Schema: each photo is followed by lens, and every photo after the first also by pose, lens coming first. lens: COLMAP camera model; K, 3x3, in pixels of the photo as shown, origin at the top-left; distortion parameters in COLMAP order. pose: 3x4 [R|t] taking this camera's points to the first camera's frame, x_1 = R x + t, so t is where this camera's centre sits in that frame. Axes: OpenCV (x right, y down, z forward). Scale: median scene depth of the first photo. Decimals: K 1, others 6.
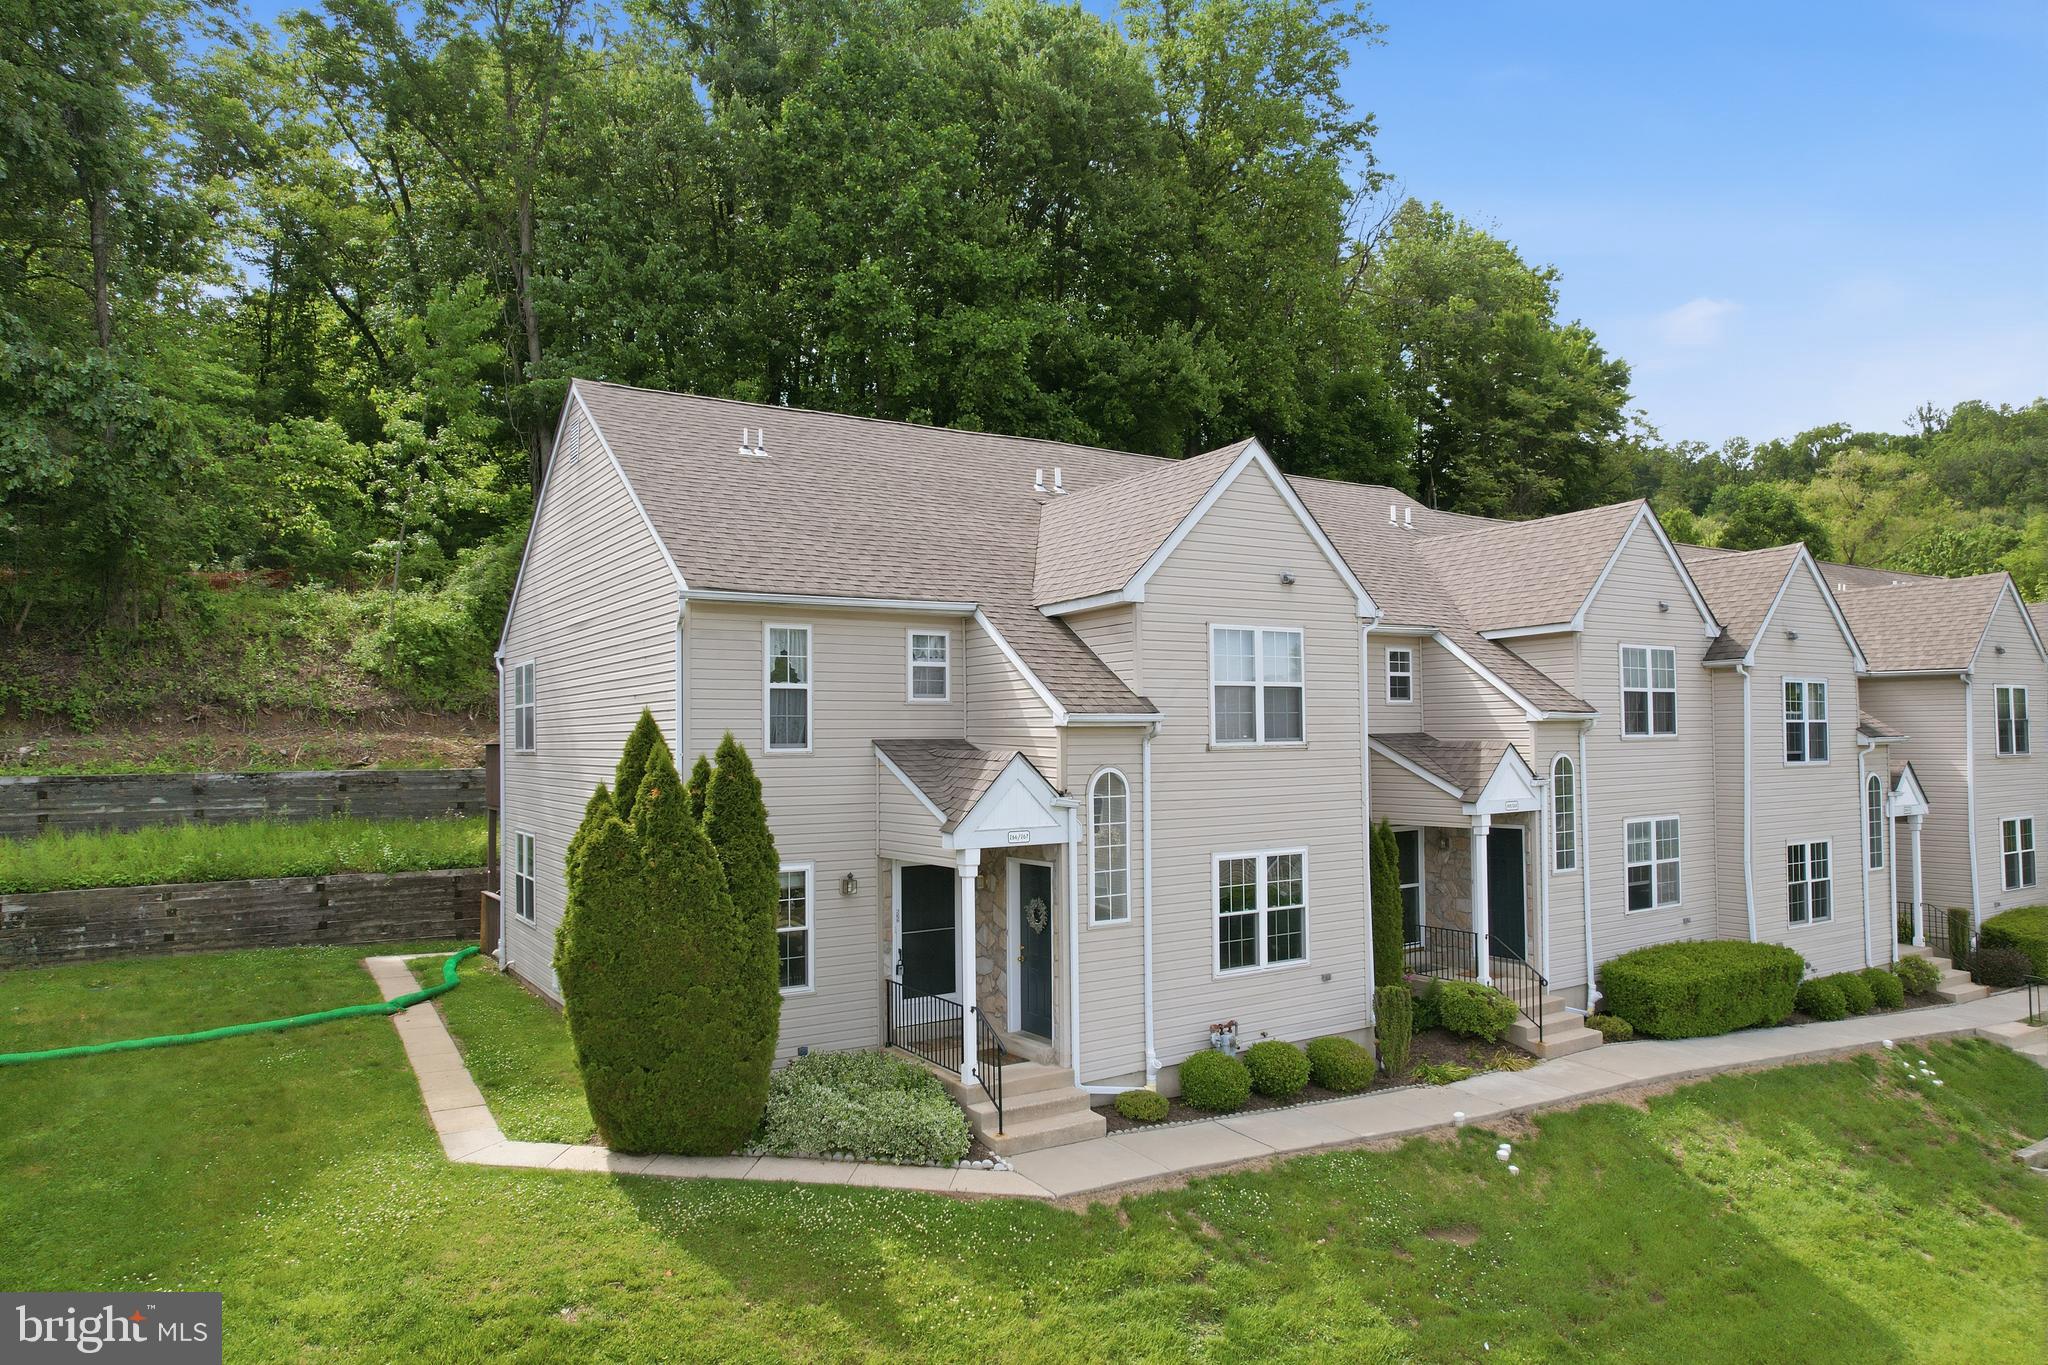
lens RADIAL K [[1316.1, 0, 1034.1], [0, 1316.1, 681.4], [0, 0, 1]] dist [-0.085830, 0.079330]
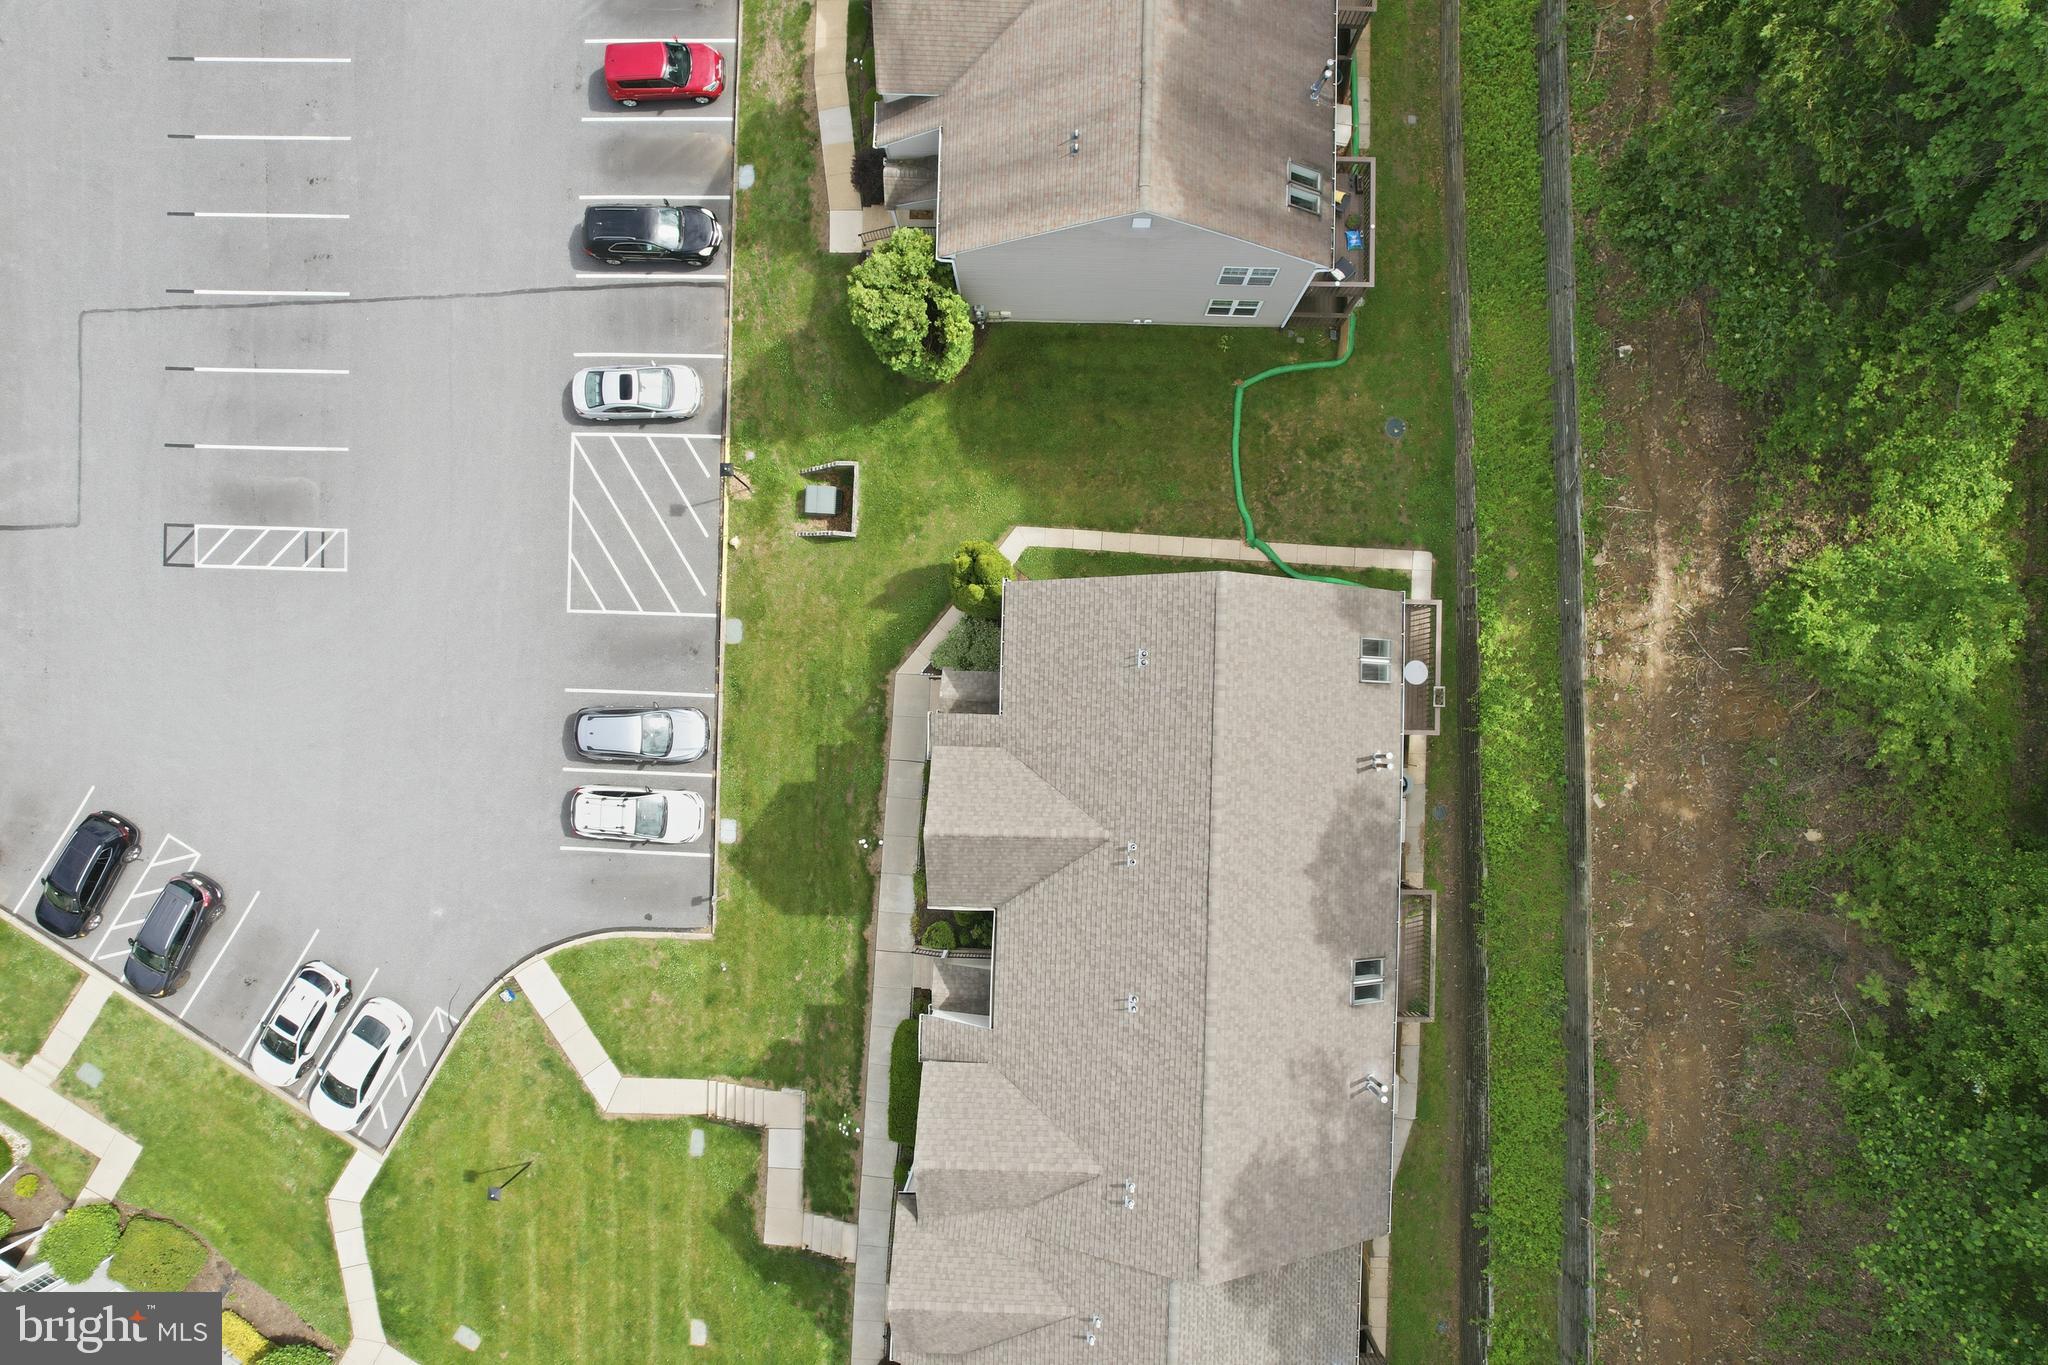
lens RADIAL K [[1316.1, 0, 1034.1], [0, 1316.1, 681.4], [0, 0, 1]] dist [-0.085830, 0.079330]
pose [[-0.560725, 0.828000, -0.001790, -0.117343], [0.052870, 0.037961, 0.997880, -2.177188], [0.826313, 0.559441, -0.065062, 1.121603]]
